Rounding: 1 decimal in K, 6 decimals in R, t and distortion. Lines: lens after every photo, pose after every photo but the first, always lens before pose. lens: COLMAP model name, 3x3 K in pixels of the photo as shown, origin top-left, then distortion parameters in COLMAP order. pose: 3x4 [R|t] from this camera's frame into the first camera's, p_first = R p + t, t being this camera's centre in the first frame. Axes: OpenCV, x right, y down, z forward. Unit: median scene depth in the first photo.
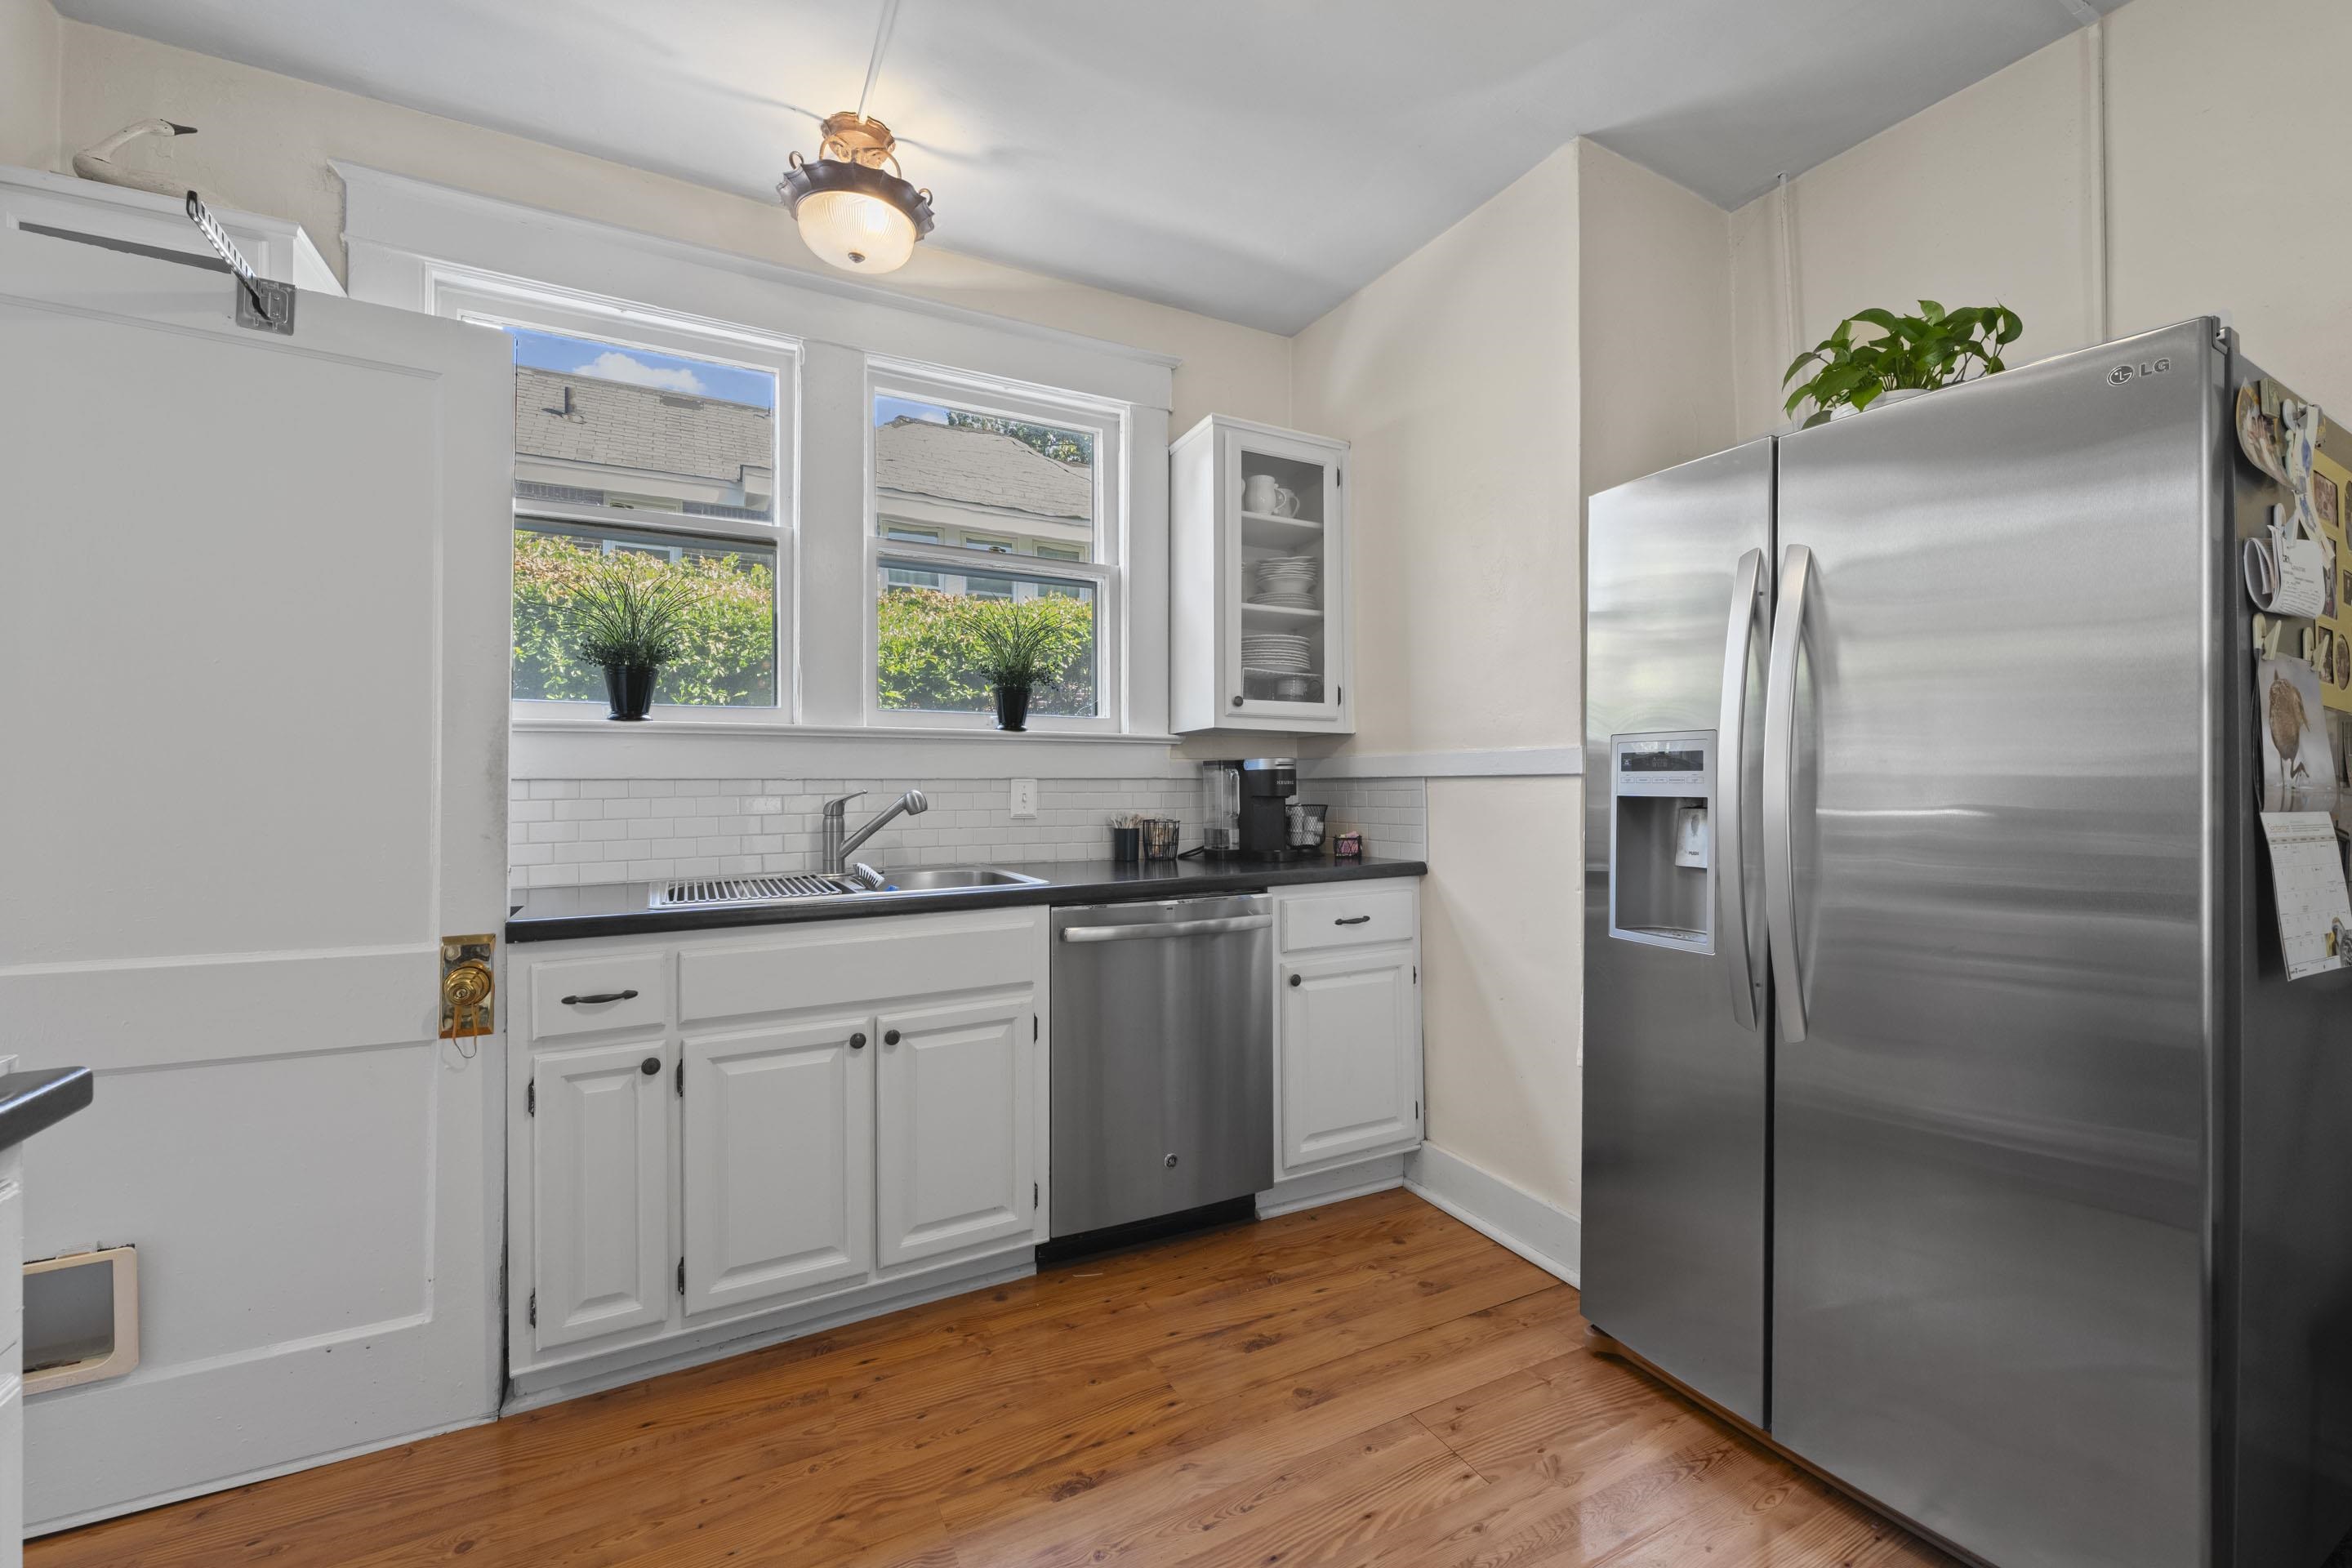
lens RADIAL K [[942.5, 0, 1180.7], [0, 942.5, 777.7], [0, 0, 1]] dist [-0.002406, -0.000088]
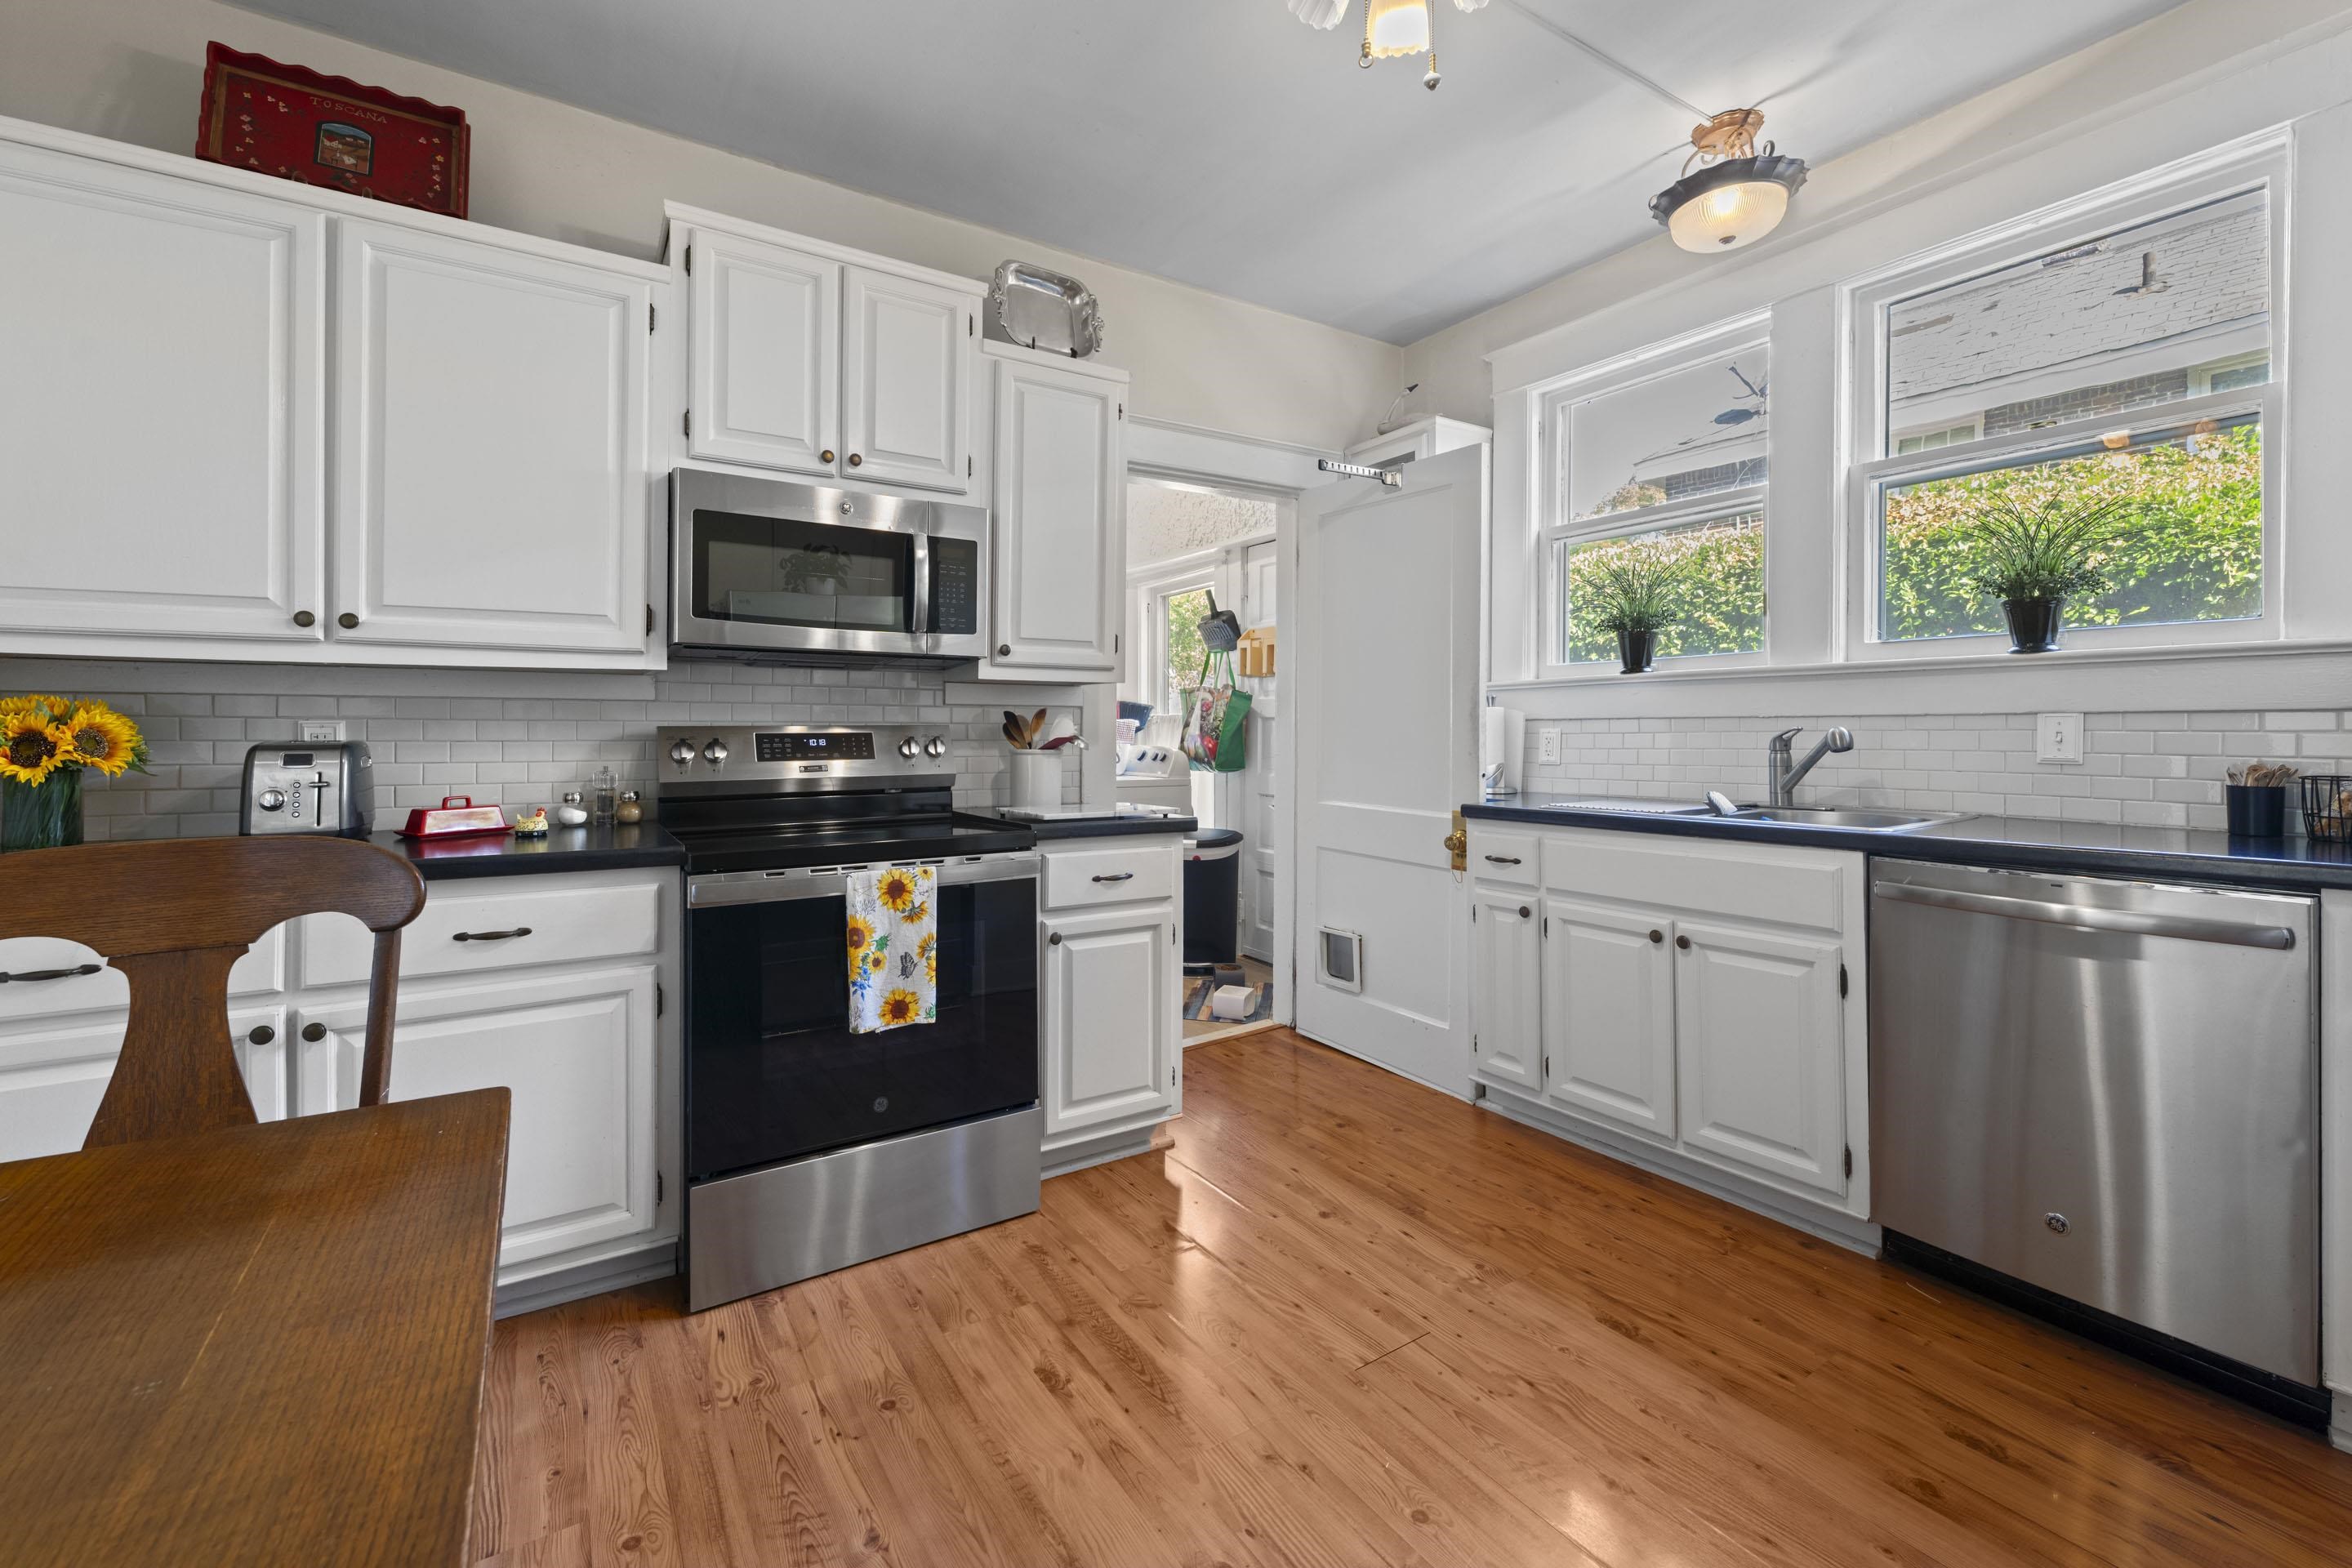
lens RADIAL K [[952.9, 0, 1166.2], [0, 952.9, 732.3], [0, 0, 1]] dist [-0.000915, -0.000181]
pose [[0.094149, 0.005450, -0.995543, 0.778450], [0.008270, 0.999946, 0.006256, 0.008921], [0.995524, -0.008822, 0.094099, 0.267940]]
